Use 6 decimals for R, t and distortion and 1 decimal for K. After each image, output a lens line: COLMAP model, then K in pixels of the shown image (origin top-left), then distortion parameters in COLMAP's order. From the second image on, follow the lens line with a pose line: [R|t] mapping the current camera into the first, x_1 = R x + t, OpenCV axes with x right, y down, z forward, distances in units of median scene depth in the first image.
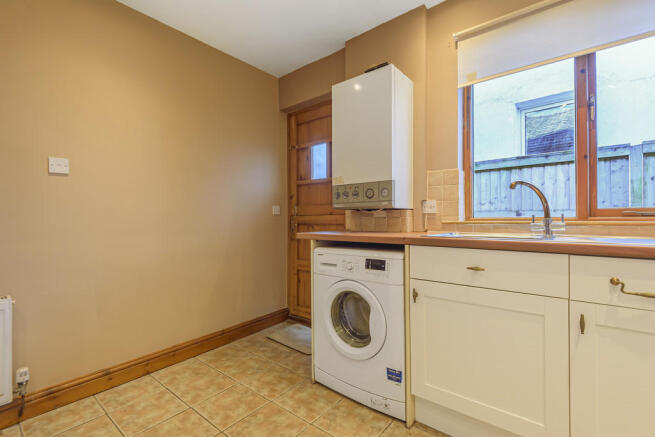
lens RADIAL K [[295.4, 0, 330.5], [0, 295.4, 217.3], [0, 0, 1]] dist [0.010898, -0.003828]
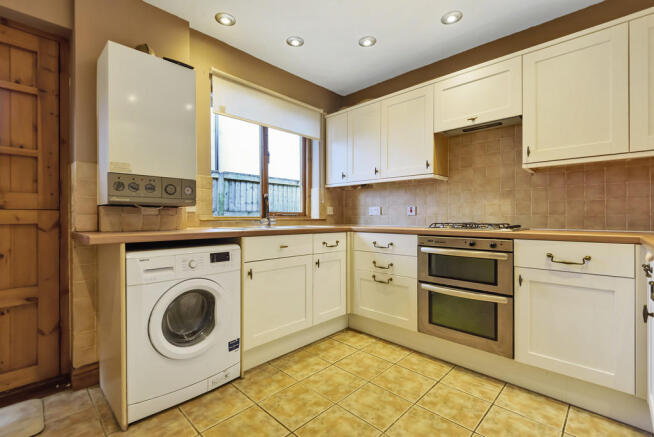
lens RADIAL K [[295.0, 0, 323.8], [0, 295.0, 216.7], [0, 0, 1]] dist [0.010898, -0.003828]
pose [[0.076215, 0.006702, 0.997069, -0.902822], [-0.010379, 0.999929, -0.005928, 0.008014], [-0.997037, -0.009896, 0.076279, 0.502517]]
